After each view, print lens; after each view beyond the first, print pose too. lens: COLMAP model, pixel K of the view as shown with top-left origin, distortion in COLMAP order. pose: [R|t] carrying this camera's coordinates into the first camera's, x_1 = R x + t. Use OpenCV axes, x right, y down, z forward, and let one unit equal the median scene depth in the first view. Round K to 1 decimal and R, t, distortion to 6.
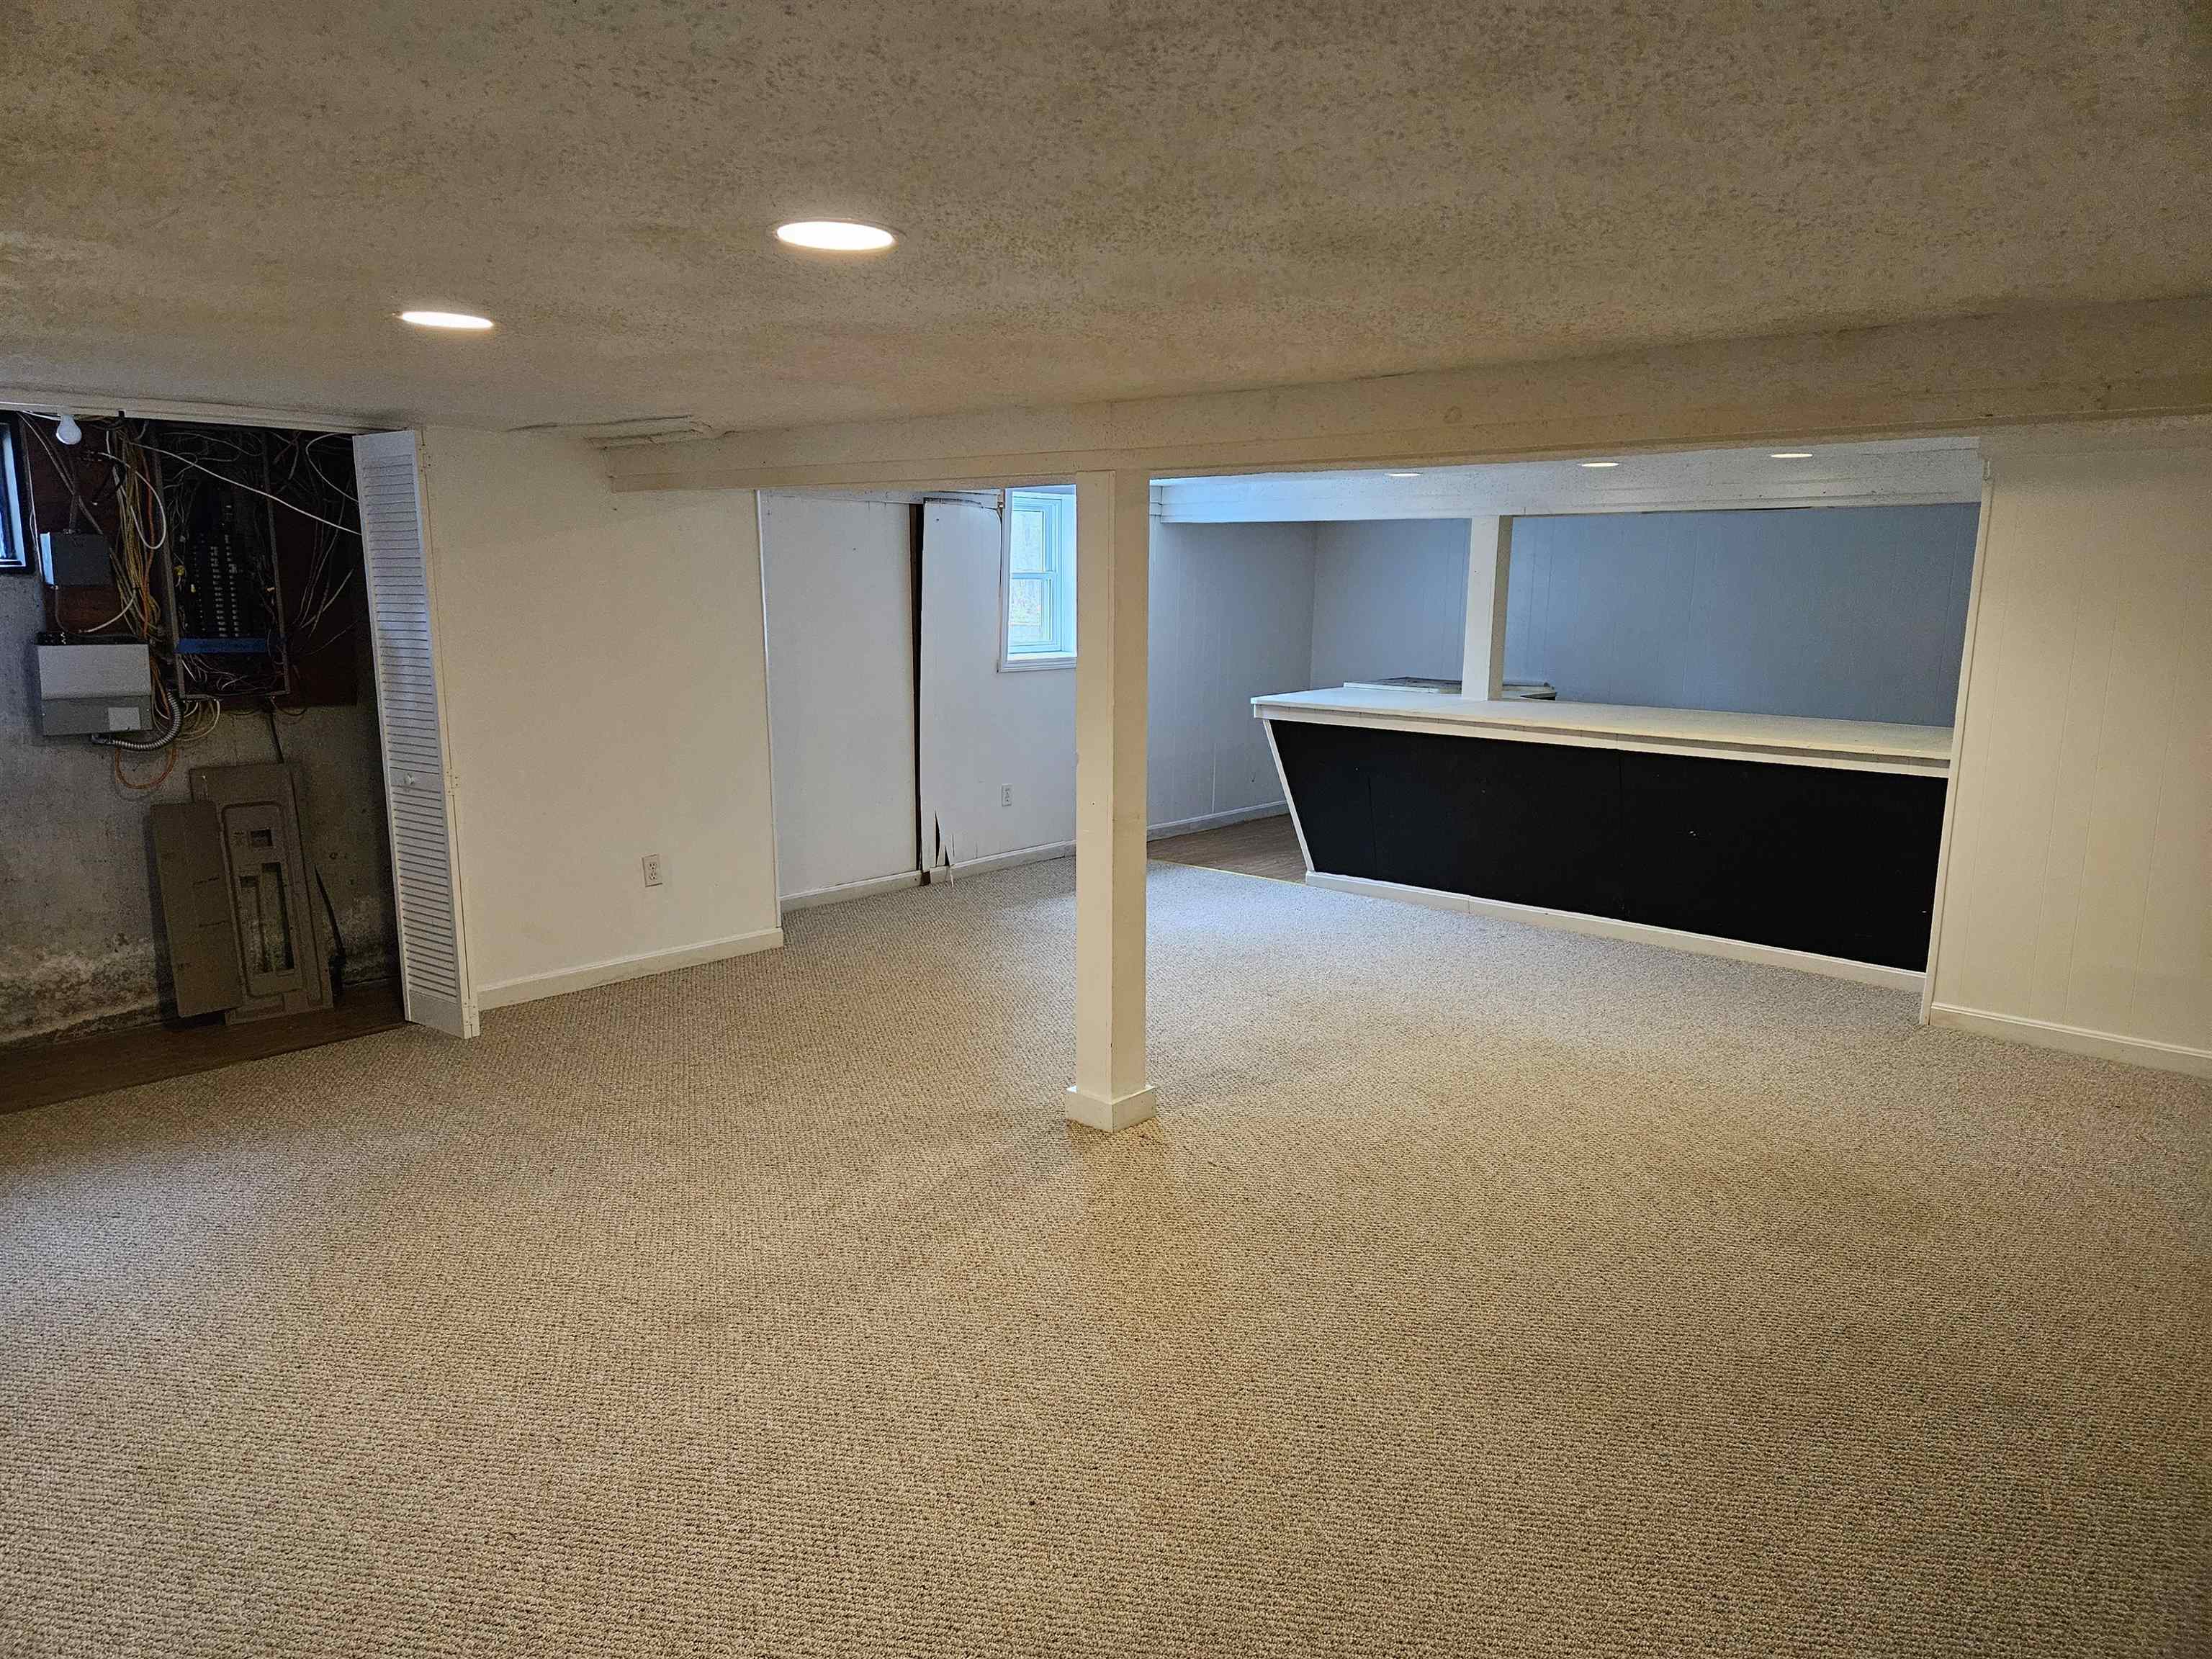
lens RADIAL K [[1467.9, 0, 1099.7], [0, 1467.9, 815.8], [0, 0, 1]] dist [0.082919, -0.076061]
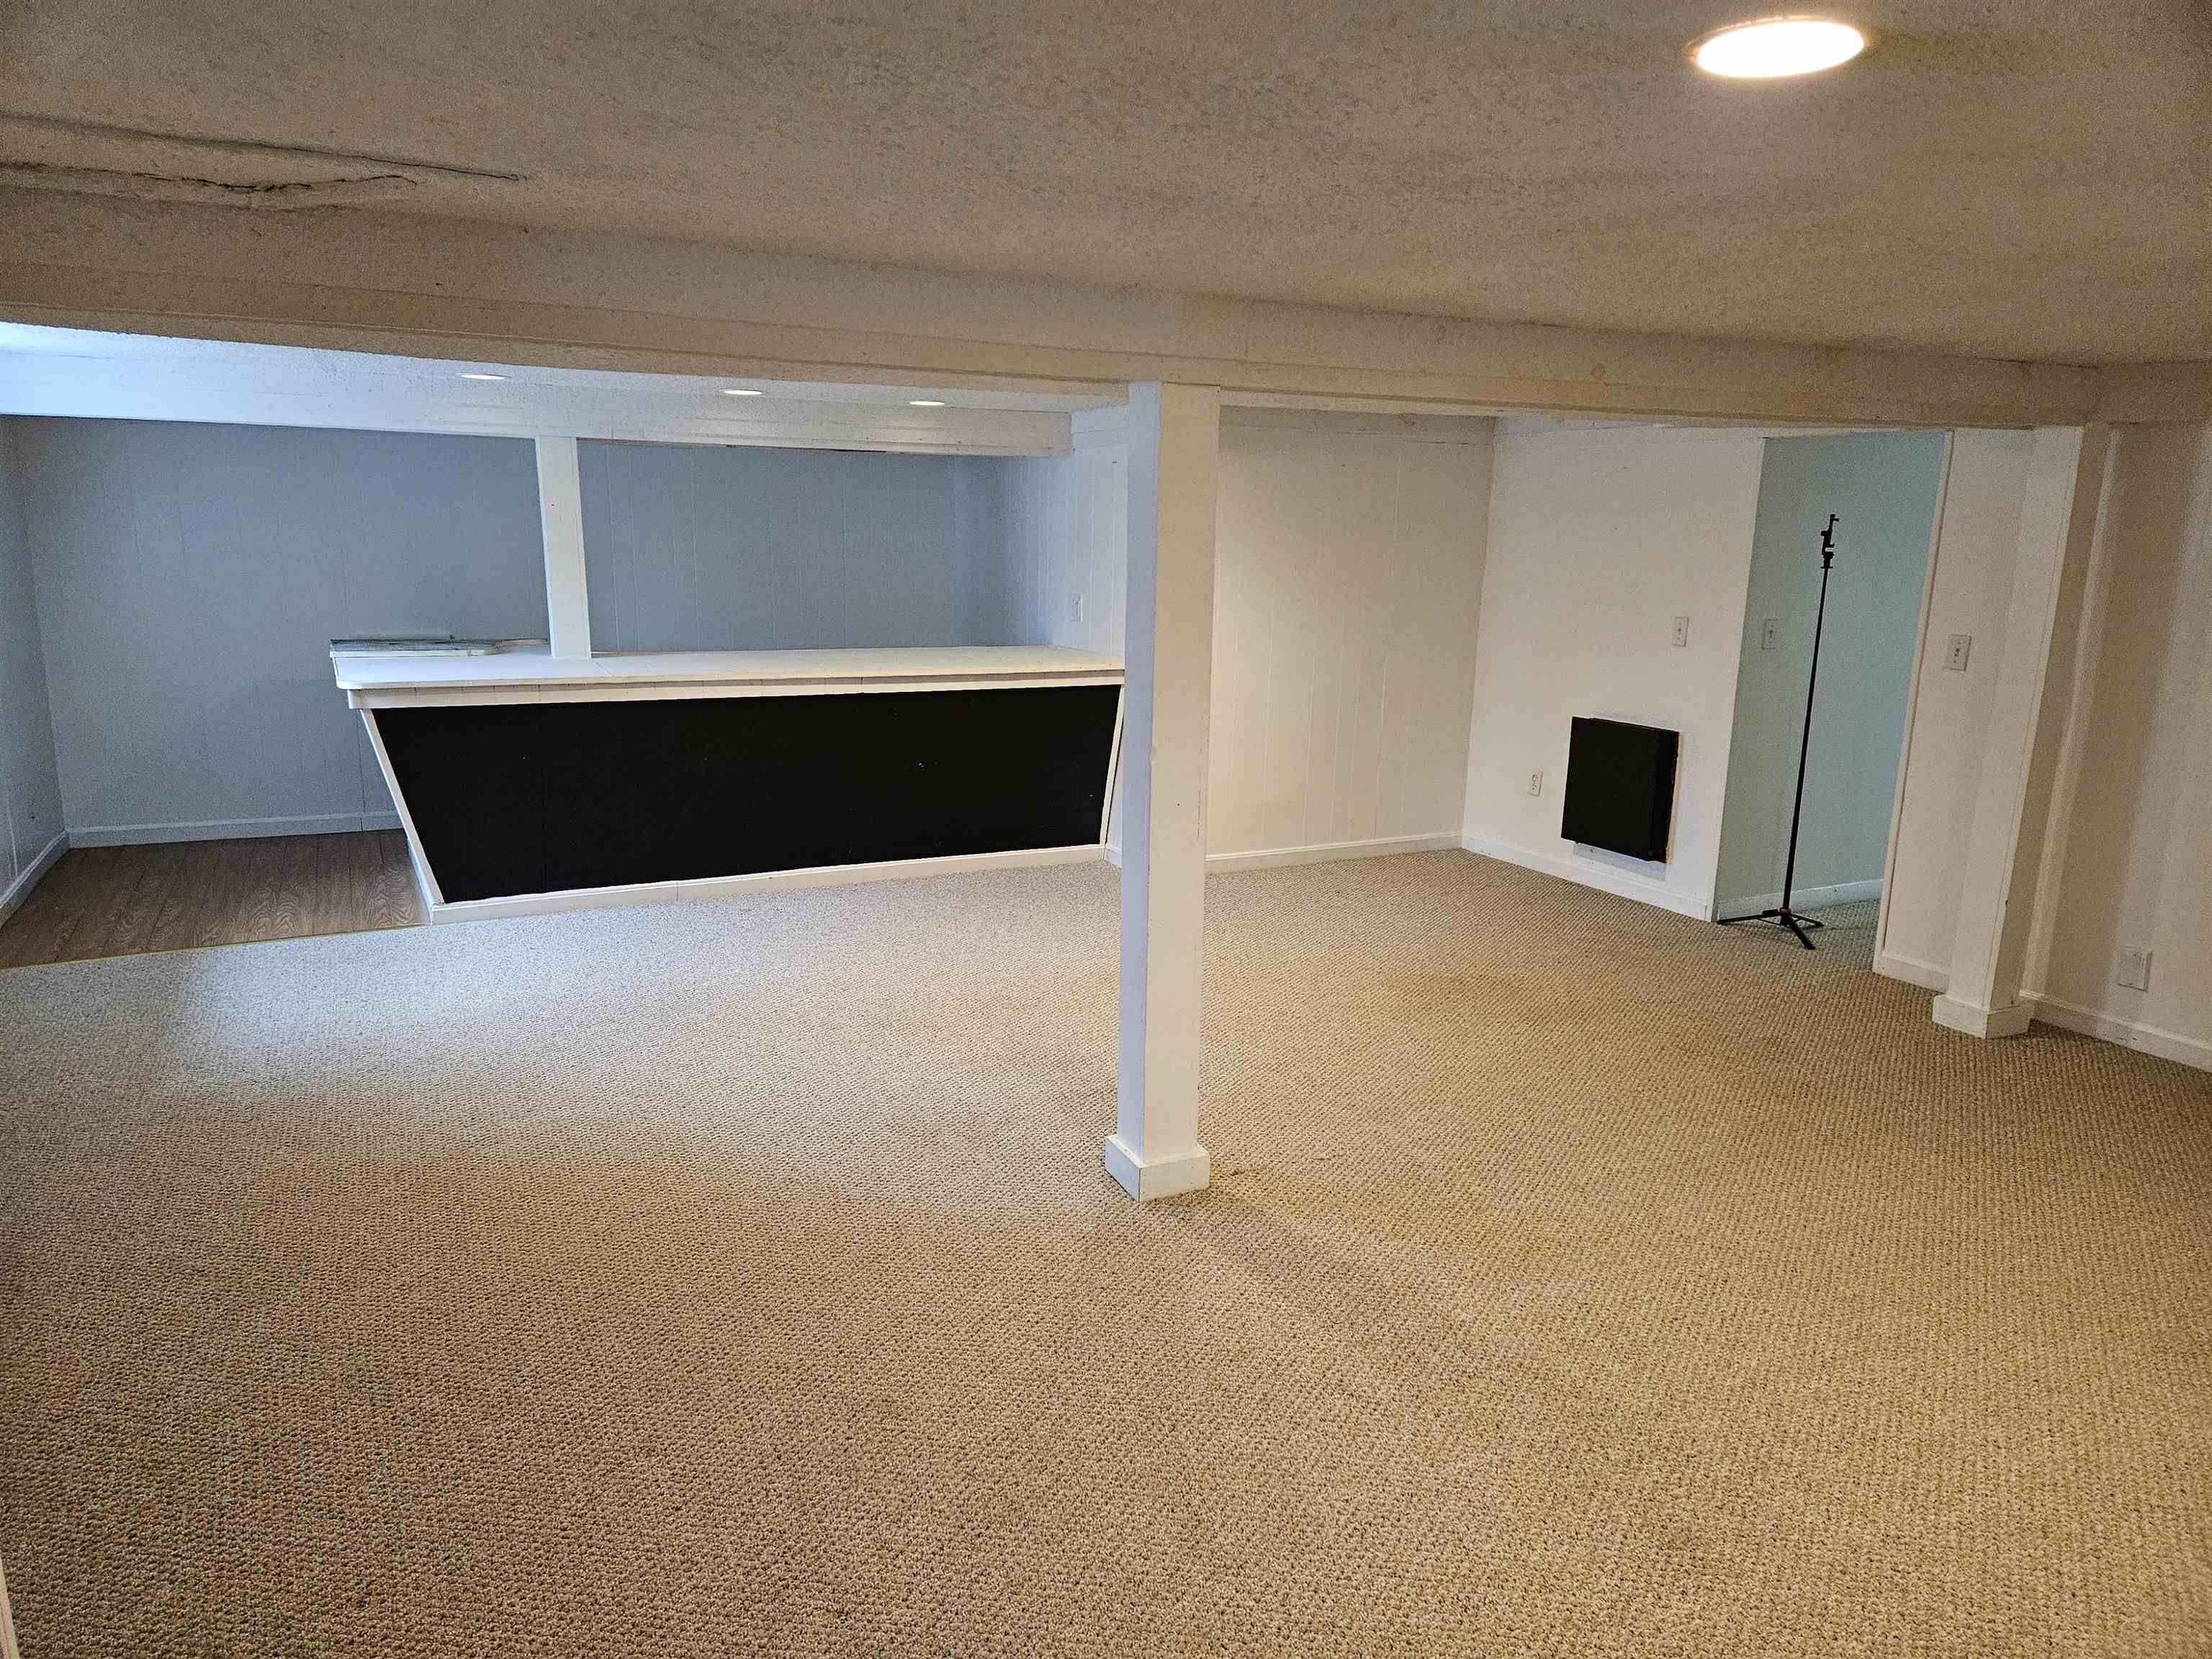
lens RADIAL K [[1467.9, 0, 1099.7], [0, 1467.9, 815.8], [0, 0, 1]] dist [0.082919, -0.076061]
pose [[0.379782, -0.182748, 0.906846, -0.477927], [0.140945, 0.980279, 0.138519, -0.075222], [-0.914276, 0.075209, 0.398050, 0.455423]]
